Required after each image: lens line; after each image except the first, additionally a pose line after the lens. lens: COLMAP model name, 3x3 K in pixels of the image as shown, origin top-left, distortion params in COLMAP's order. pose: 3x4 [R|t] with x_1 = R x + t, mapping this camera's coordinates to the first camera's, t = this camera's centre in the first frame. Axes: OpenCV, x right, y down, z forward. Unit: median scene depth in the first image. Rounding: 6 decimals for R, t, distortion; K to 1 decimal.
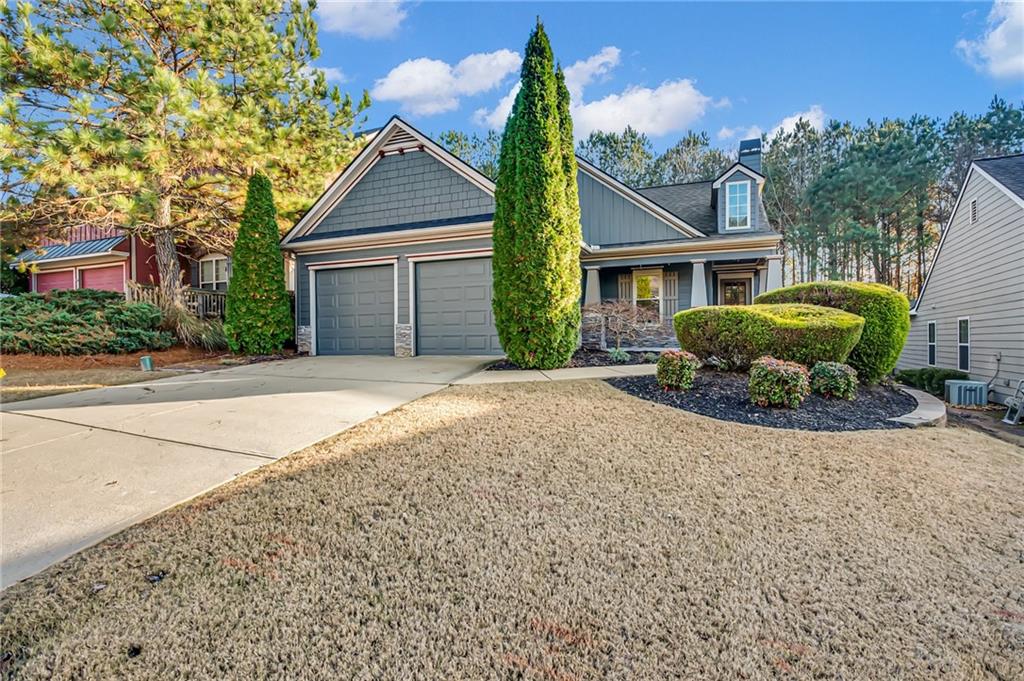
lens RADIAL K [[500.5, 0, 512.0], [0, 500.5, 340.5], [0, 0, 1]] dist [0.012469, 0.000150]
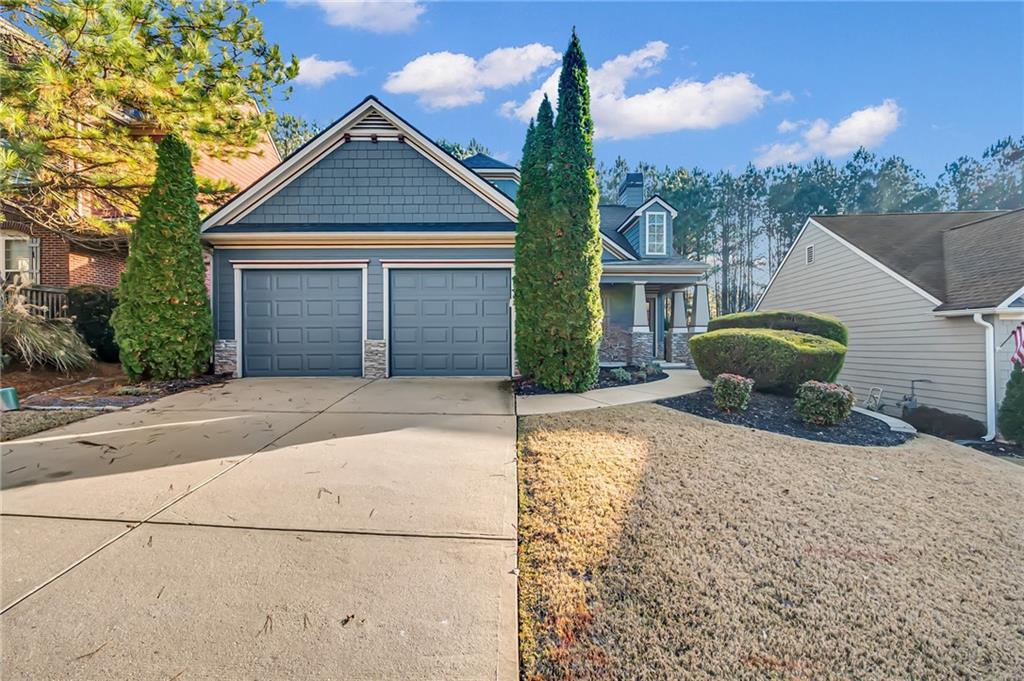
lens RADIAL K [[500.5, 0, 512.0], [0, 500.5, 340.5], [0, 0, 1]] dist [0.012469, 0.000150]
pose [[0.927502, 0.009058, 0.373709, -0.320221], [-0.005601, 0.999931, -0.010336, -0.024491], [-0.373776, 0.007494, 0.927489, 0.118858]]
